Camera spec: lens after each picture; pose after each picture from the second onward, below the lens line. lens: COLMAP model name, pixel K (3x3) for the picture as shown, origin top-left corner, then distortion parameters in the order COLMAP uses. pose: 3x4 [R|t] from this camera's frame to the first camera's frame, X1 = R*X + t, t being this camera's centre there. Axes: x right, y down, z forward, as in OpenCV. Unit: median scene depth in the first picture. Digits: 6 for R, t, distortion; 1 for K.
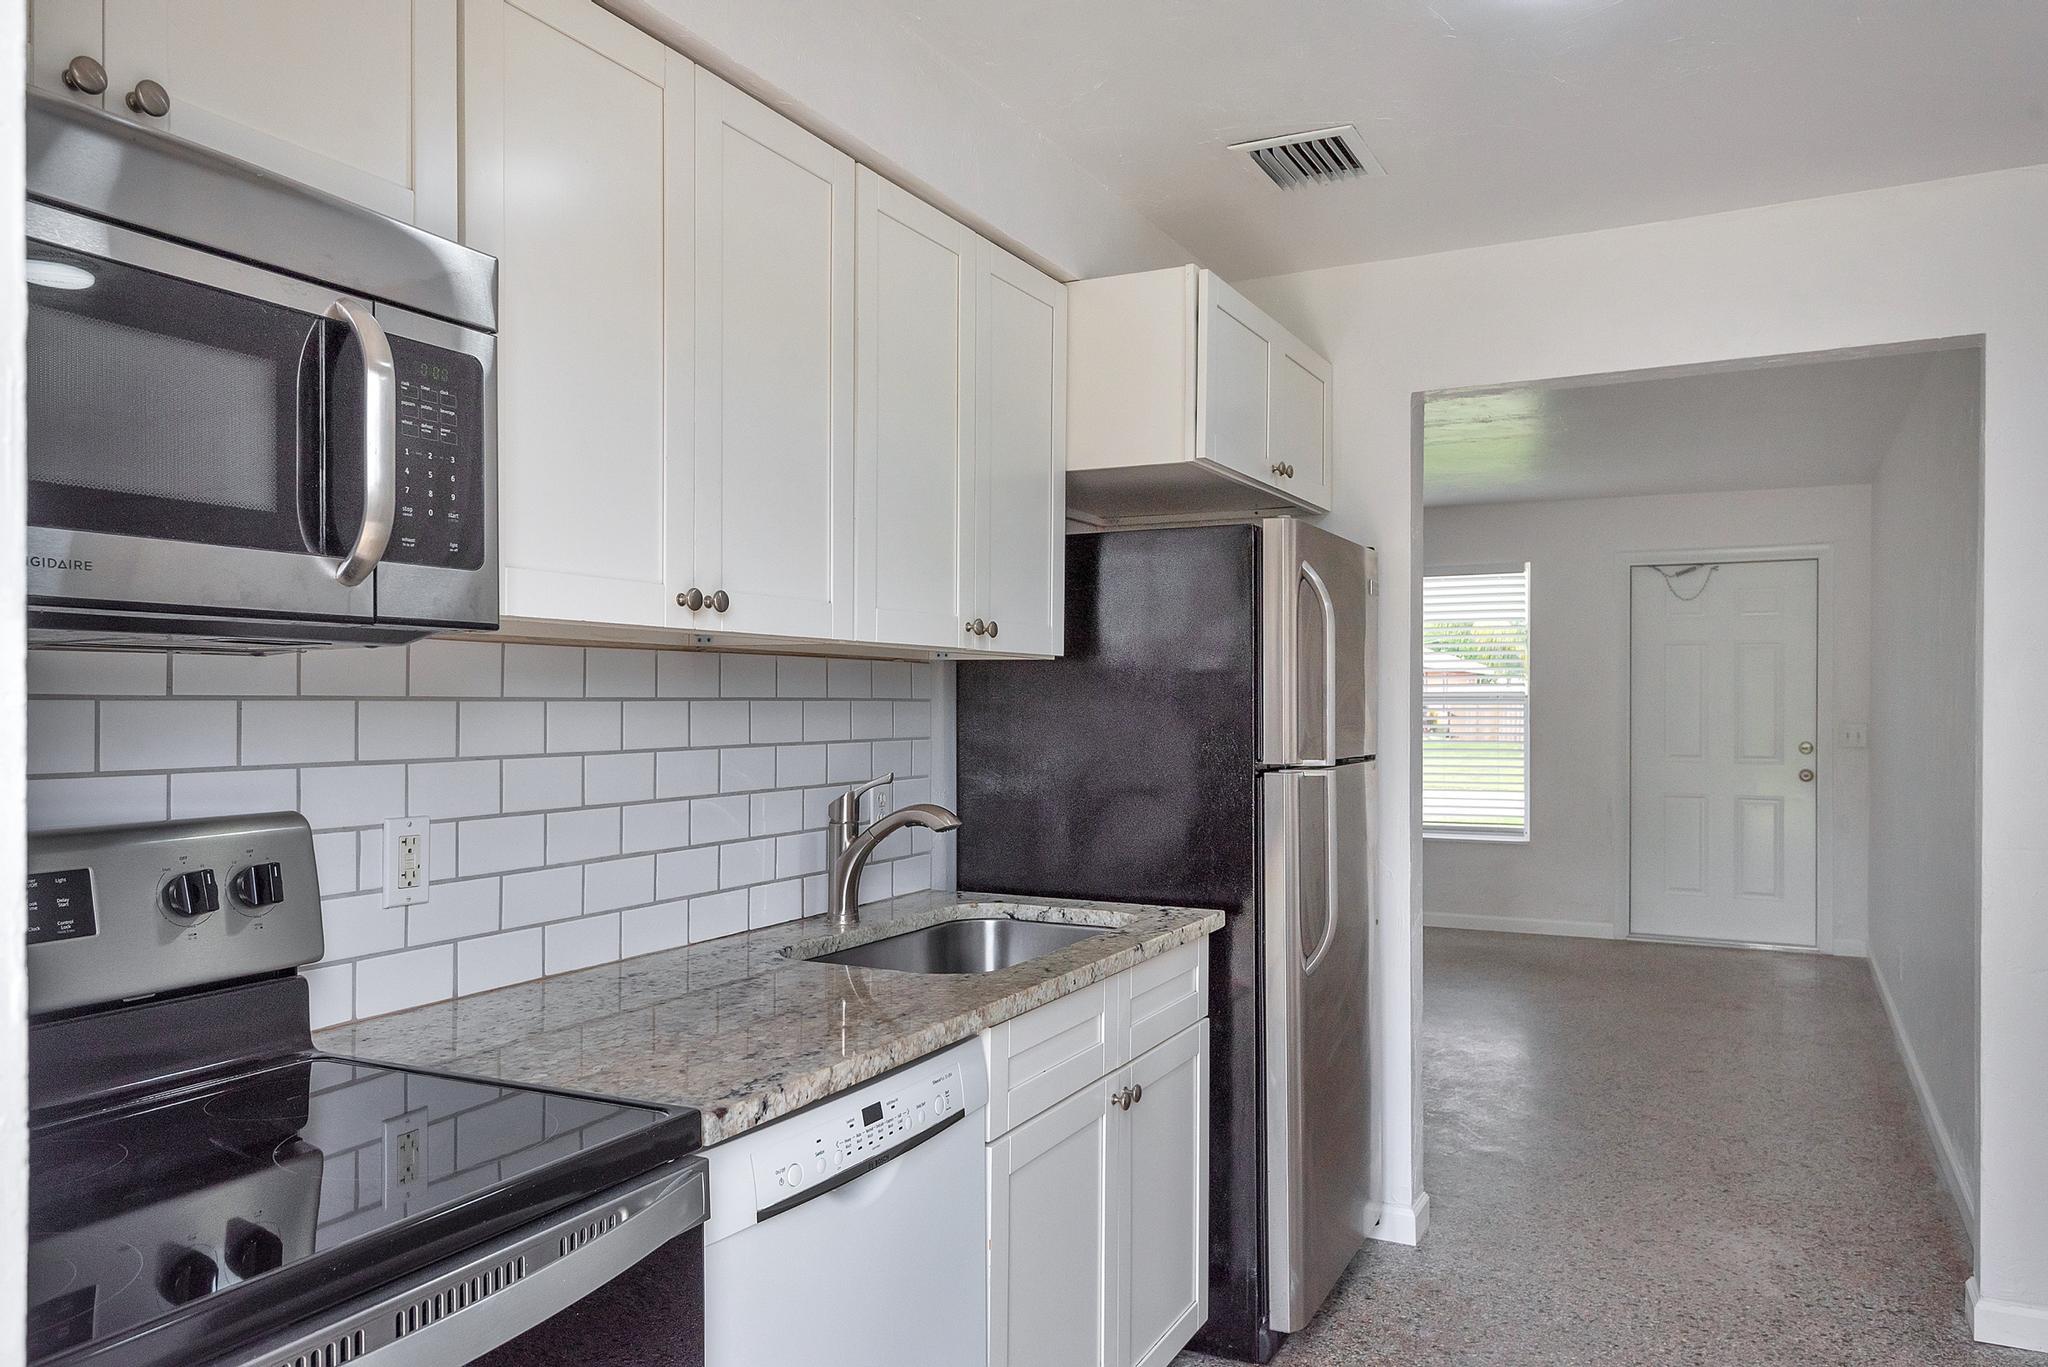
lens RADIAL K [[1465.7, 0, 1042.4], [0, 1465.7, 701.7], [0, 0, 1]] dist [0.038457, -0.031069]
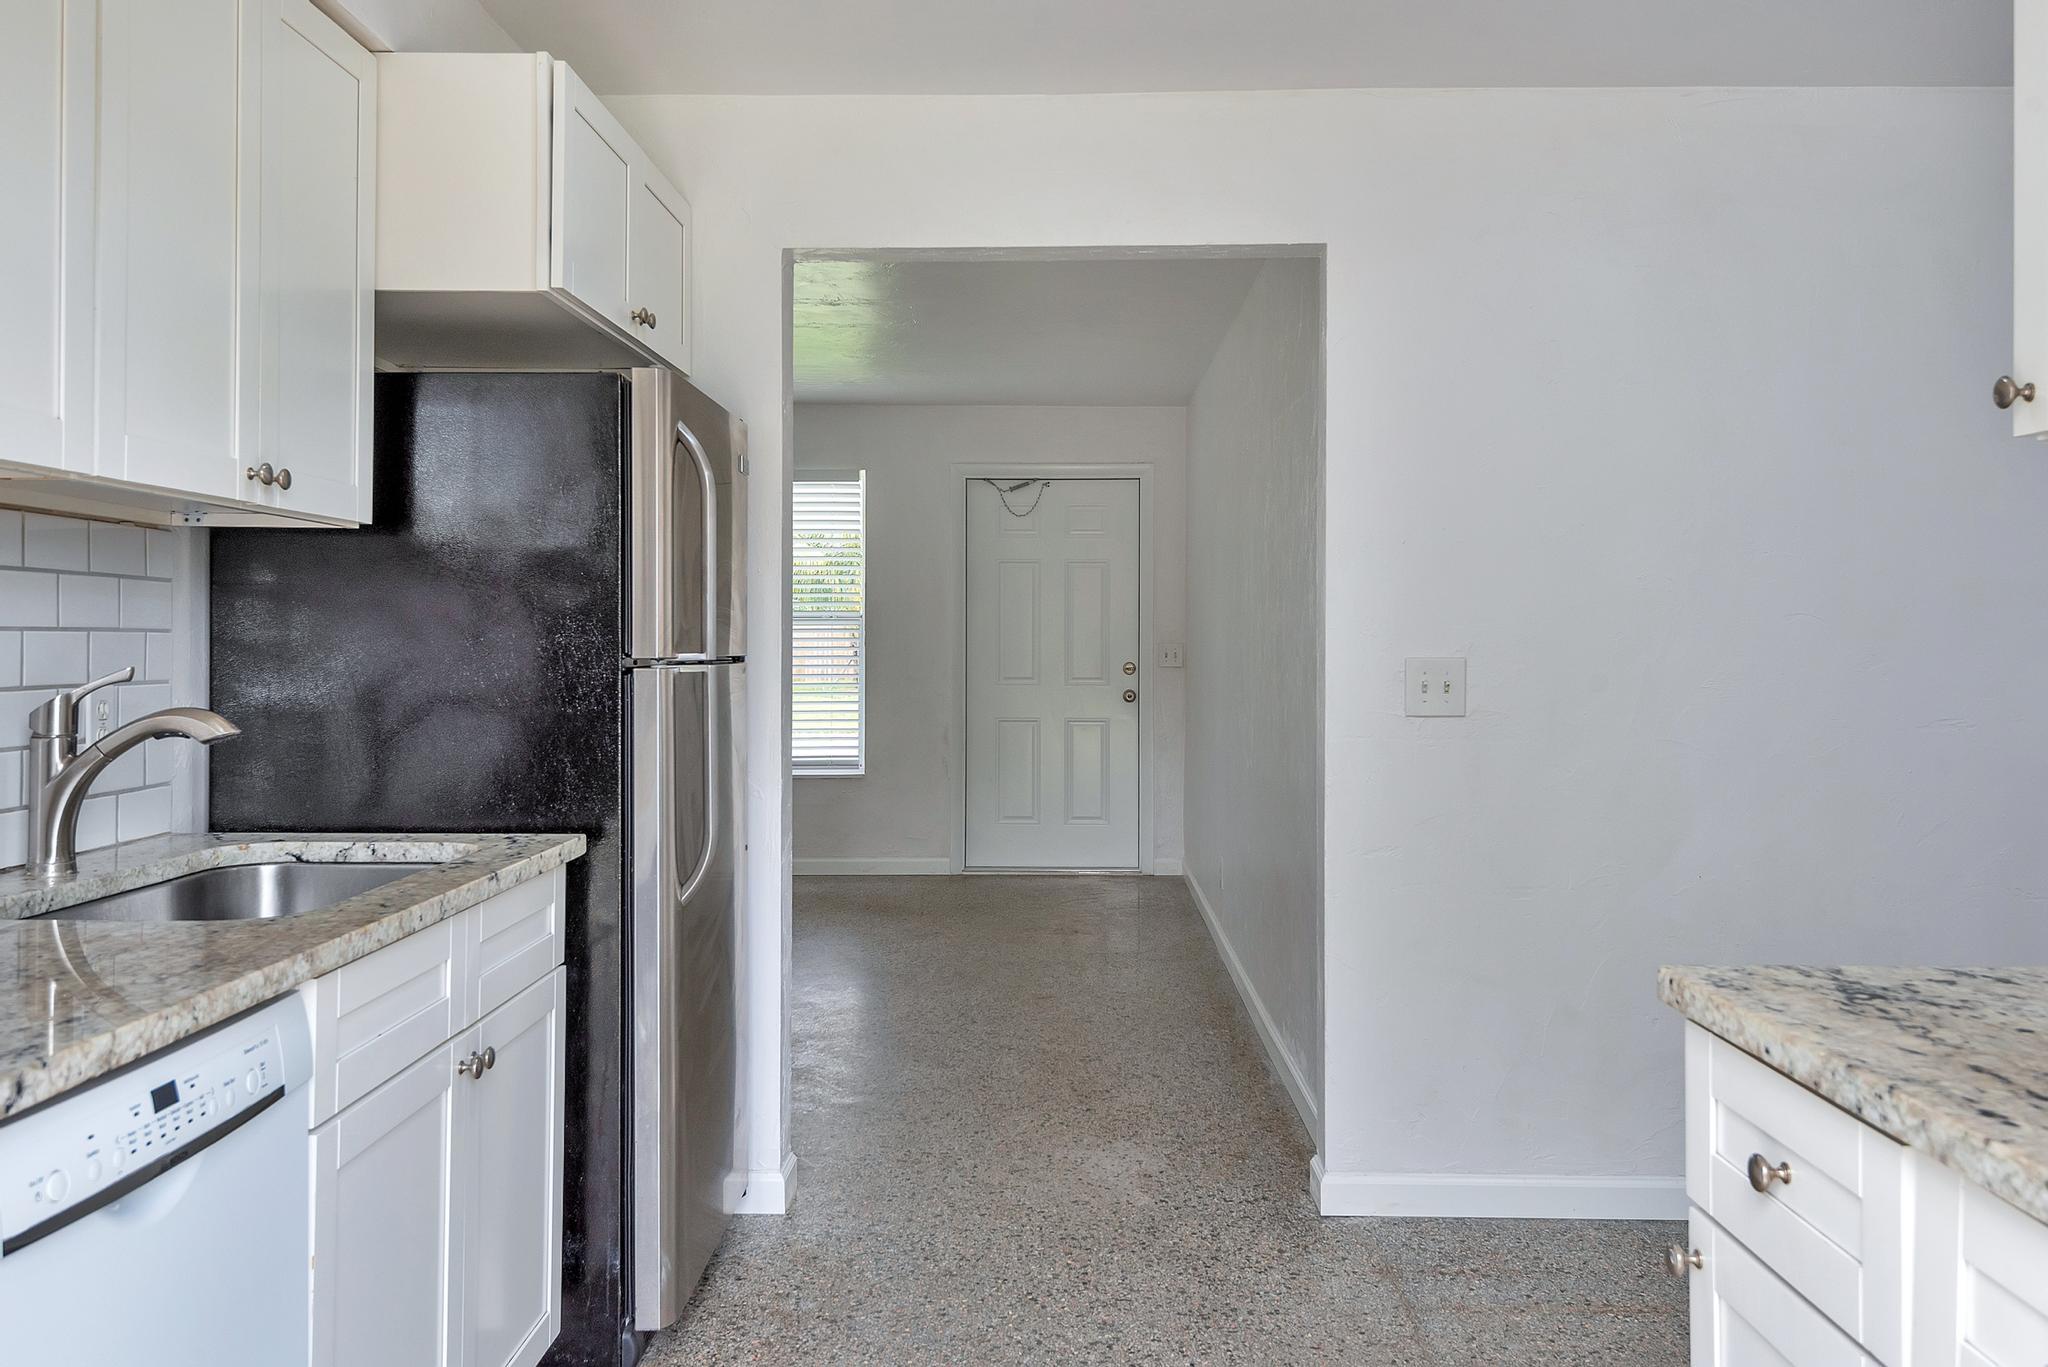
lens RADIAL K [[1672.4, 0, 1062.8], [0, 1672.4, 618.7], [0, 0, 1]] dist [0.040109, -0.030789]
pose [[0.897969, 0.005279, 0.440027, -0.045188], [-0.000107, 0.999931, -0.011777, 0.027568], [-0.440059, 0.010528, 0.897907, 0.023649]]
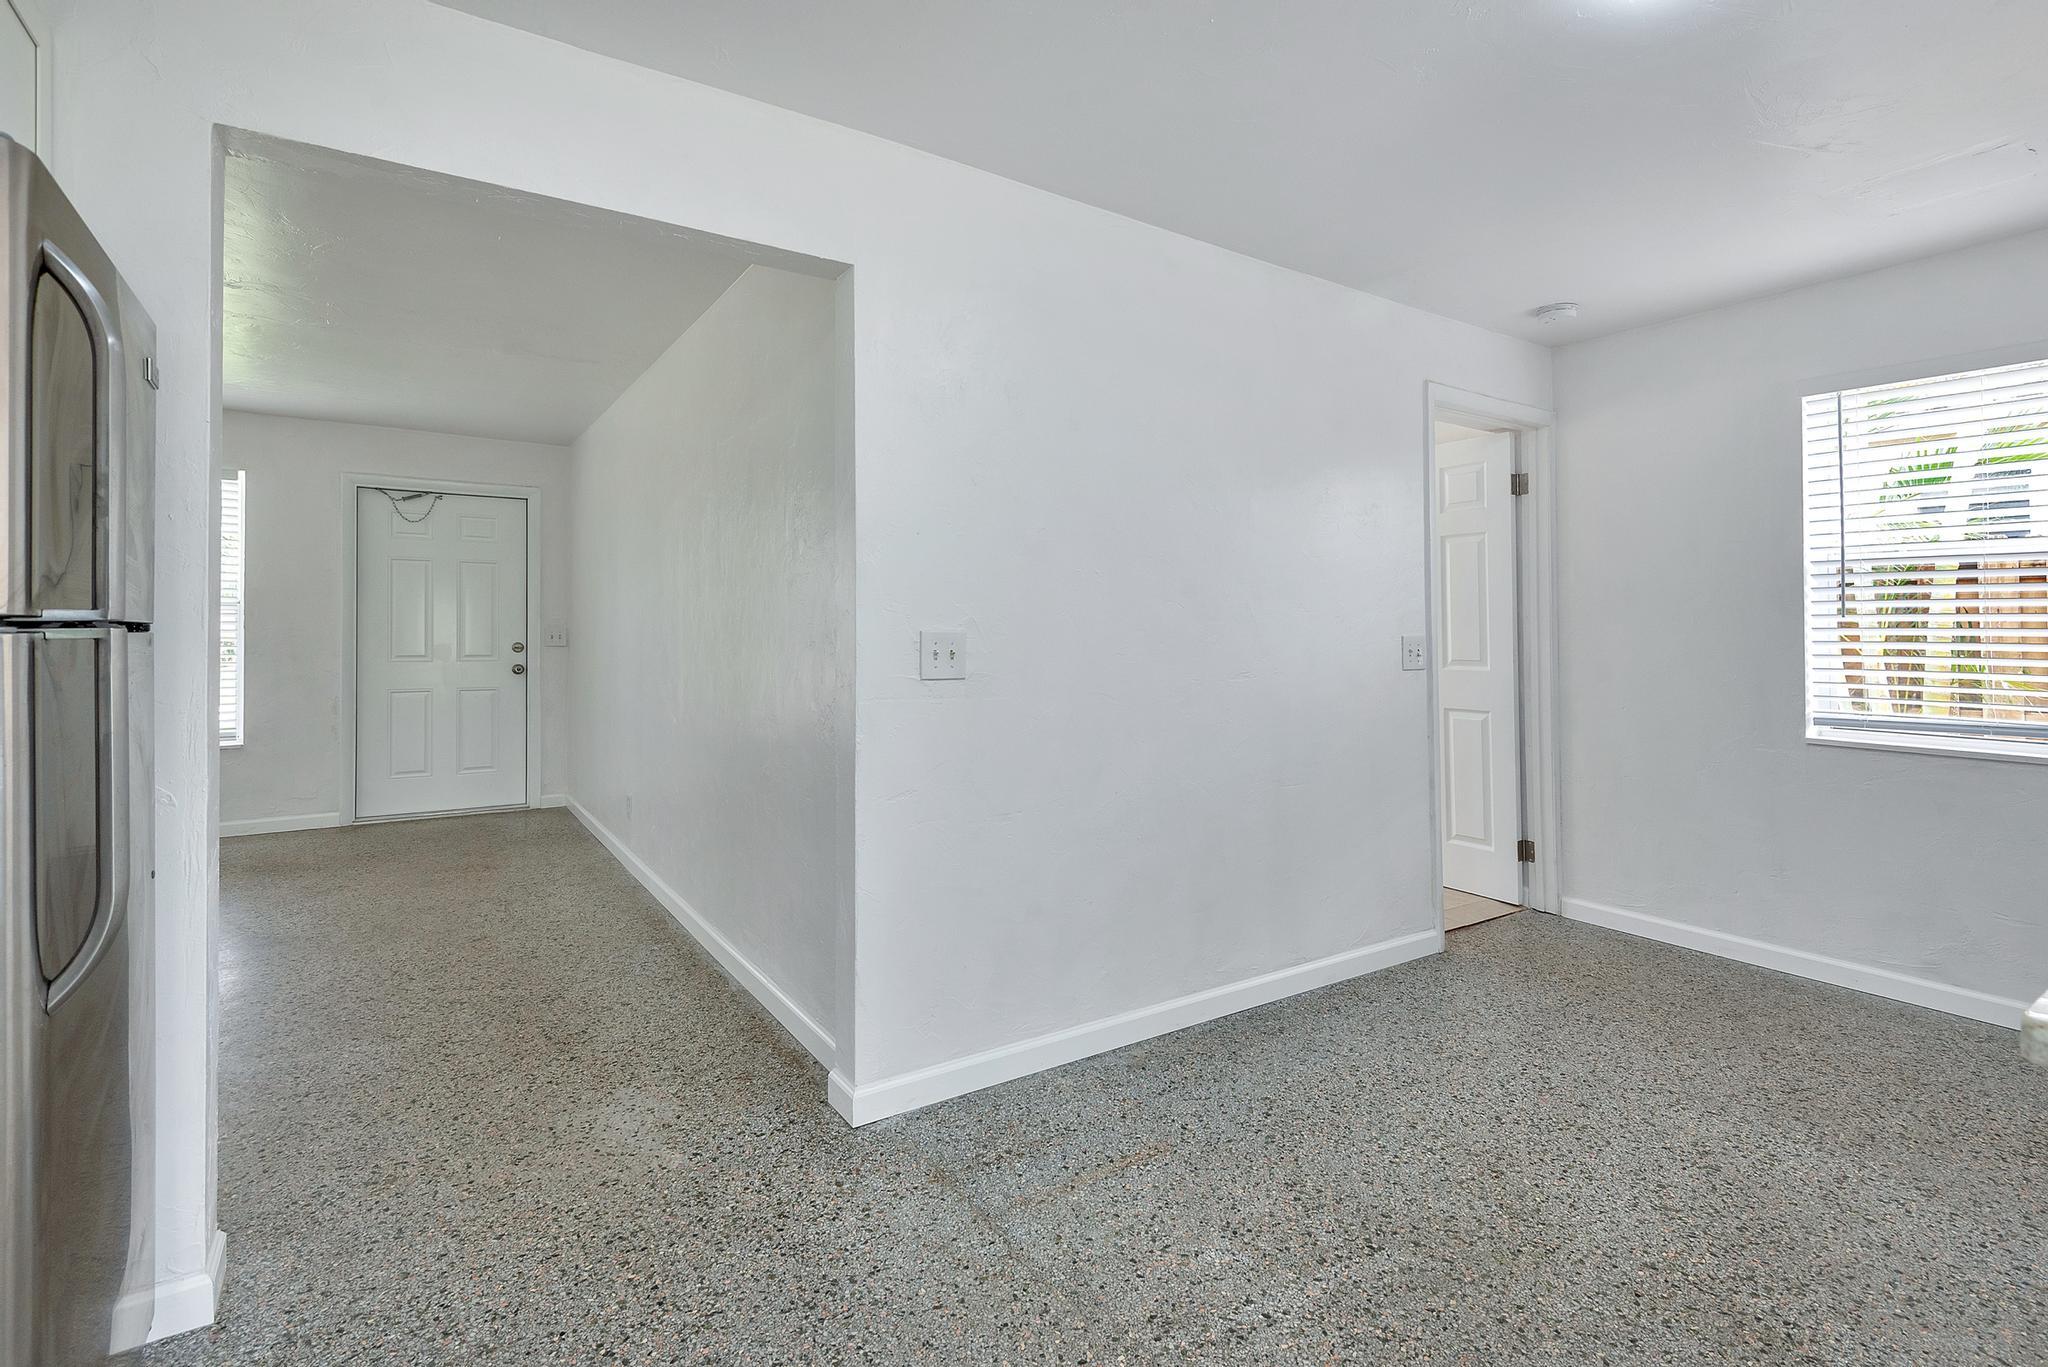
lens RADIAL K [[969.3, 0, 1071.5], [0, 969.3, 626.1], [0, 0, 1]] dist [0.021104, -0.009864]
pose [[0.485033, 0.005909, 0.874476, 0.043638], [-0.001866, 0.999982, -0.005722, 0.041486], [-0.874494, 0.001143, 0.485035, 0.449070]]
